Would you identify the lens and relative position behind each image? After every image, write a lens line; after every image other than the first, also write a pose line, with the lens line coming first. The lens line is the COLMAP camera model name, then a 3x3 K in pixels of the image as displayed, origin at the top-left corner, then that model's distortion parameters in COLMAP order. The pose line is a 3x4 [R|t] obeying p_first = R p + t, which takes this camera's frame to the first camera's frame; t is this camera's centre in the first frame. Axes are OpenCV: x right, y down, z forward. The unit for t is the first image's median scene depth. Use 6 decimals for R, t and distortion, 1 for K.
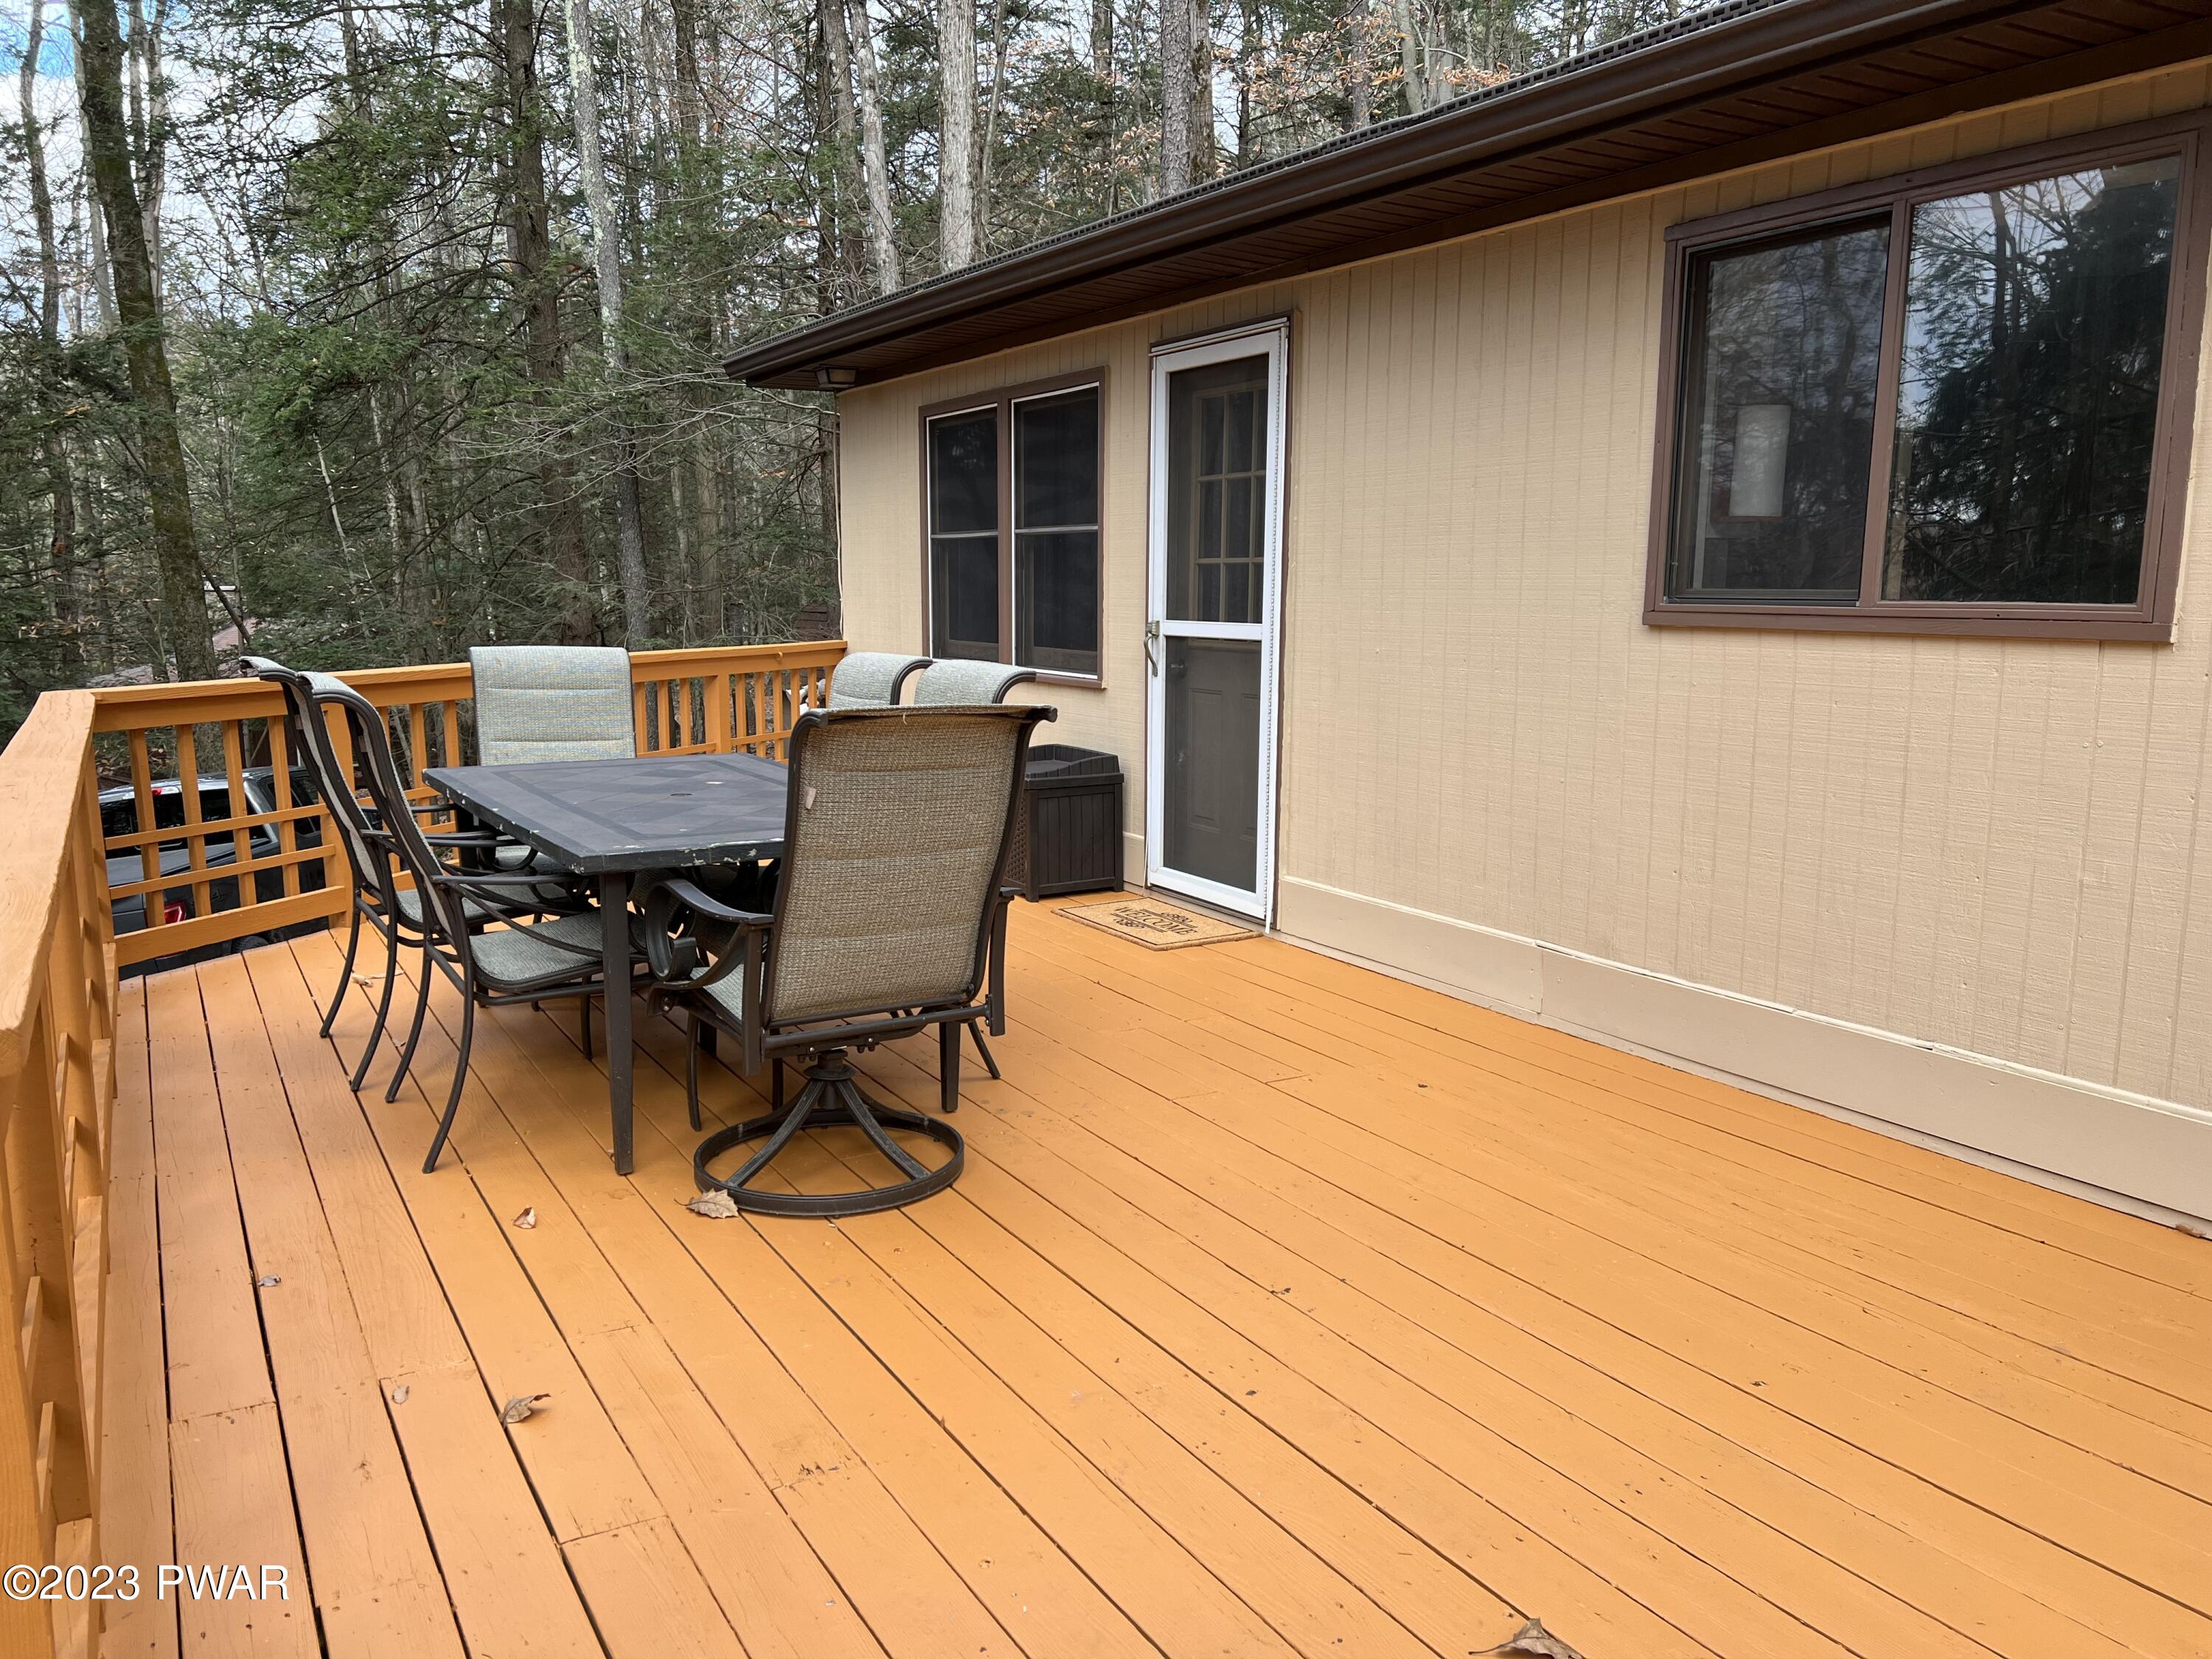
lens RADIAL K [[1650.4, 0, 1103.9], [0, 1650.4, 842.1], [0, 0, 1]] dist [0.067349, -0.073539]
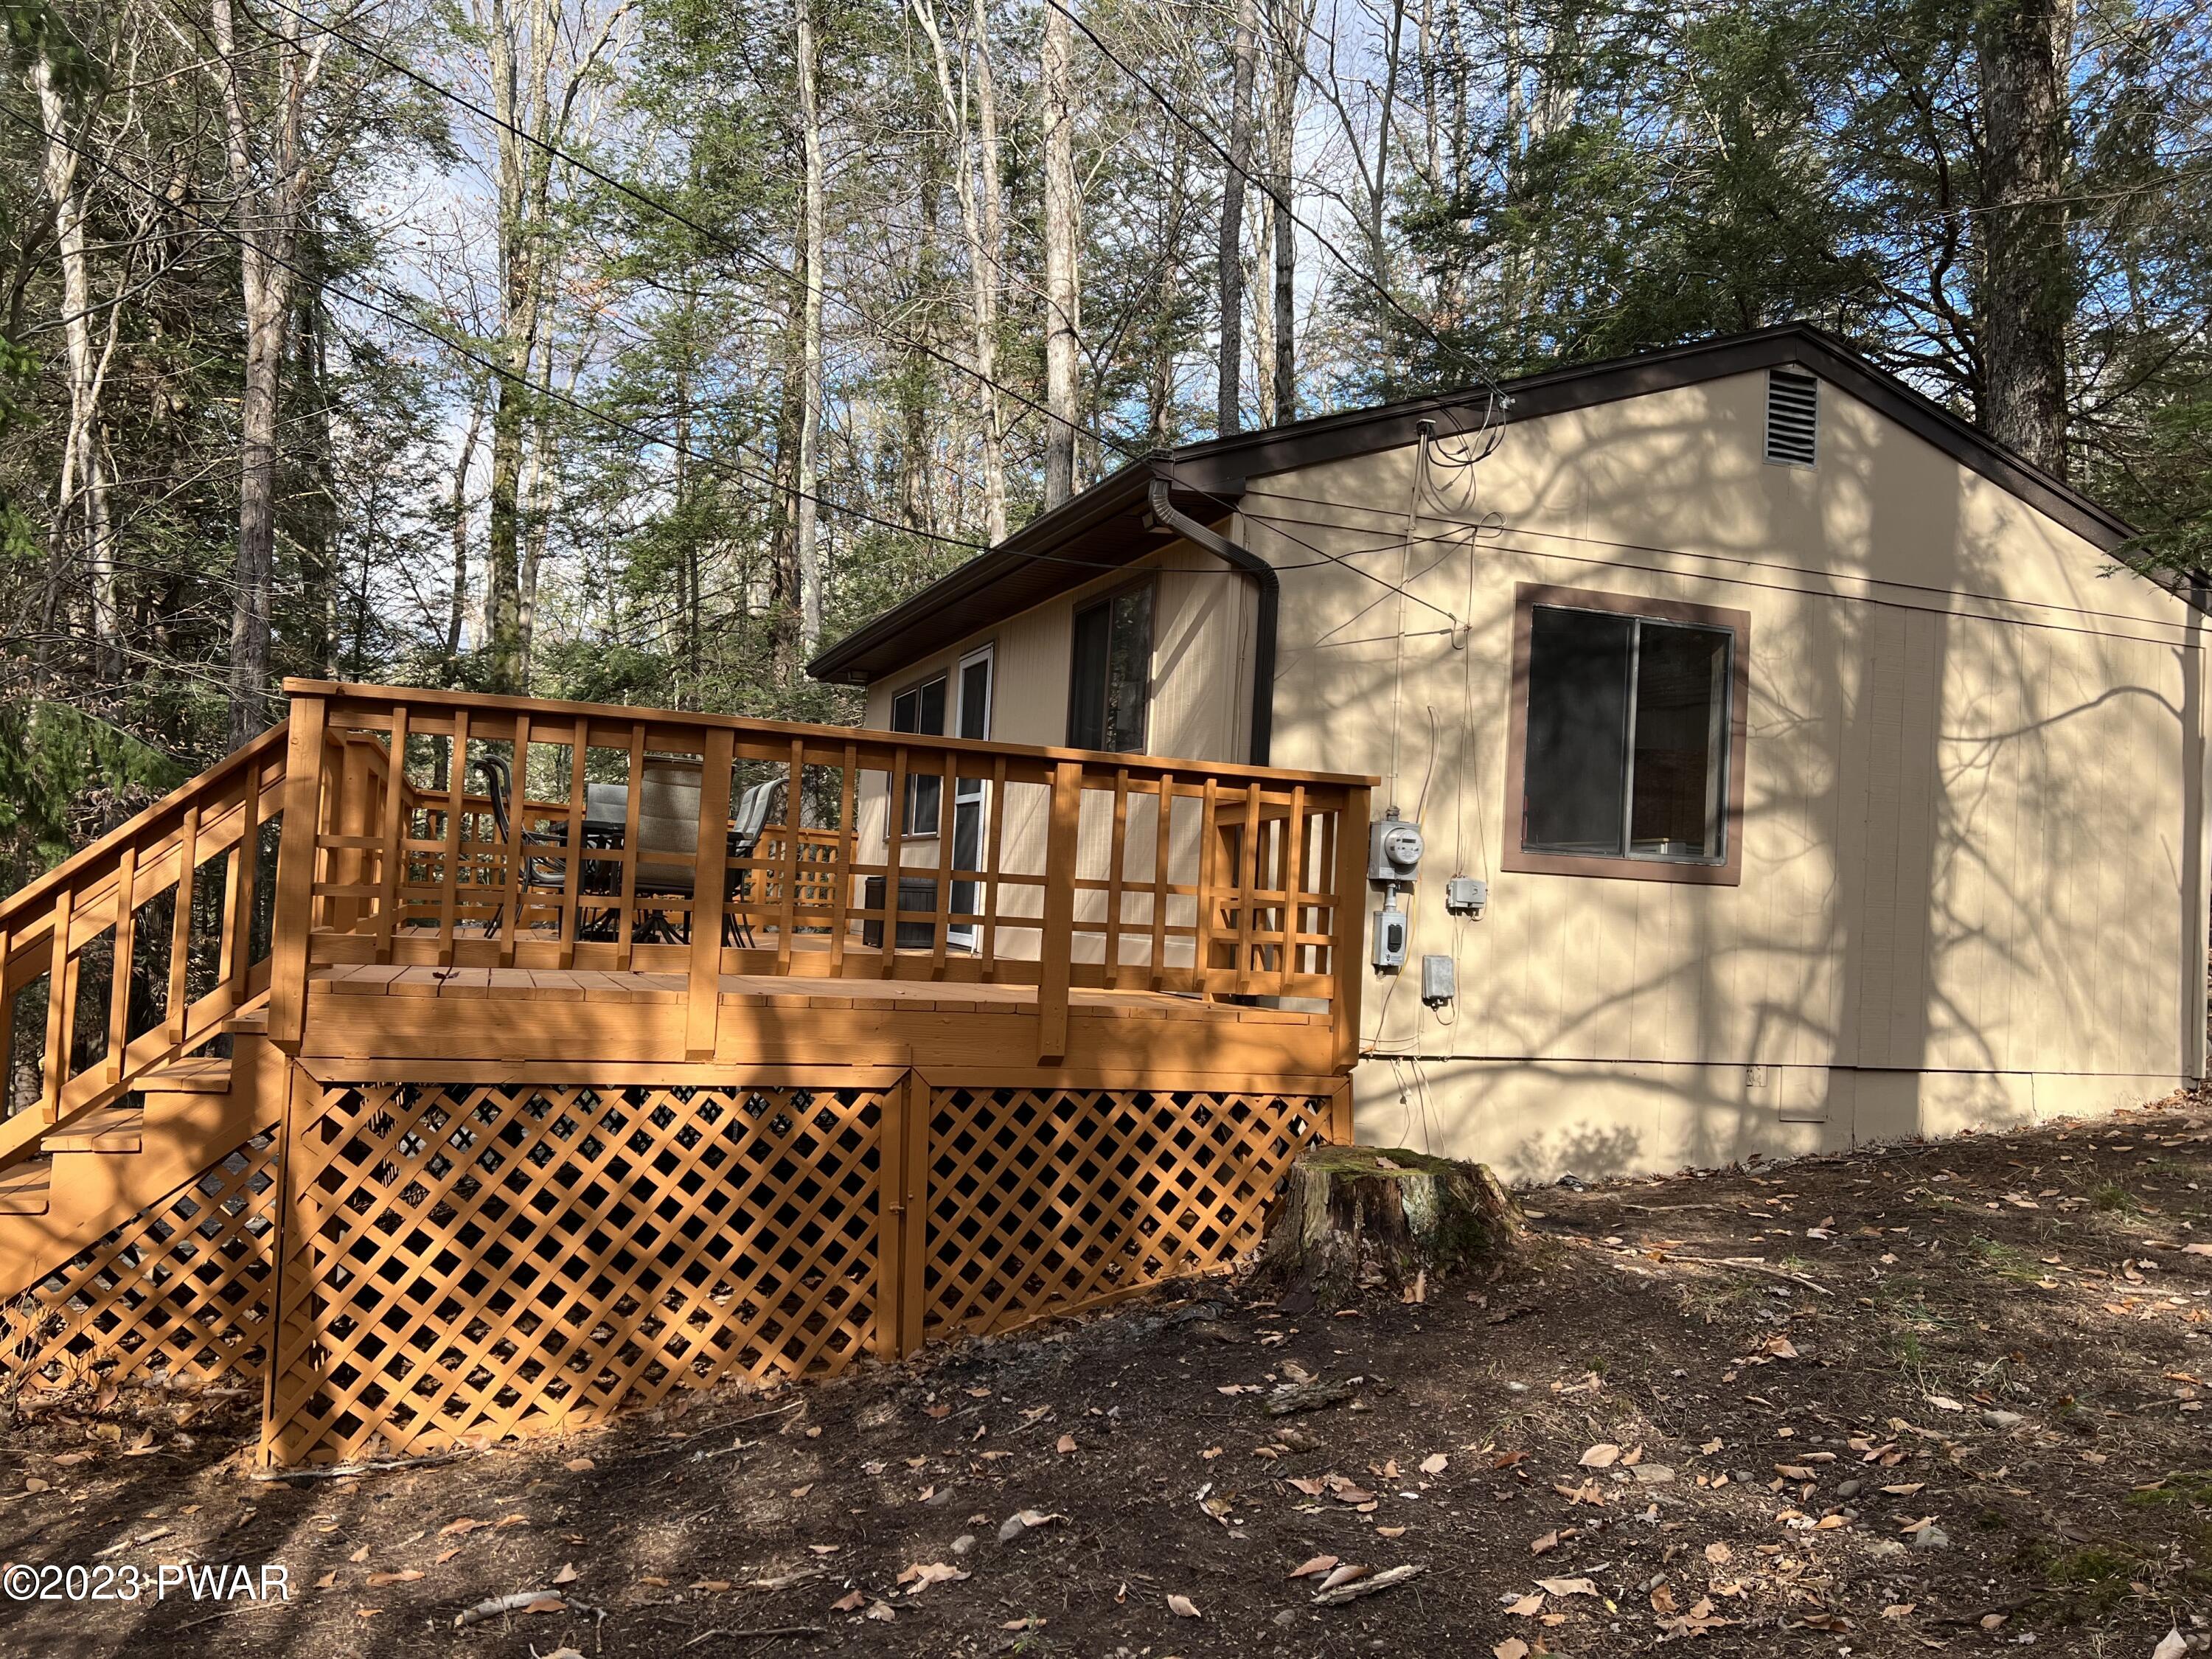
lens RADIAL K [[1650.4, 0, 1103.9], [0, 1650.4, 842.1], [0, 0, 1]] dist [0.067349, -0.073539]
pose [[0.984482, 0.036191, -0.171716, 0.160947], [-0.068211, 0.980477, -0.184423, 0.076851], [0.161689, 0.193274, 0.967730, -0.237596]]
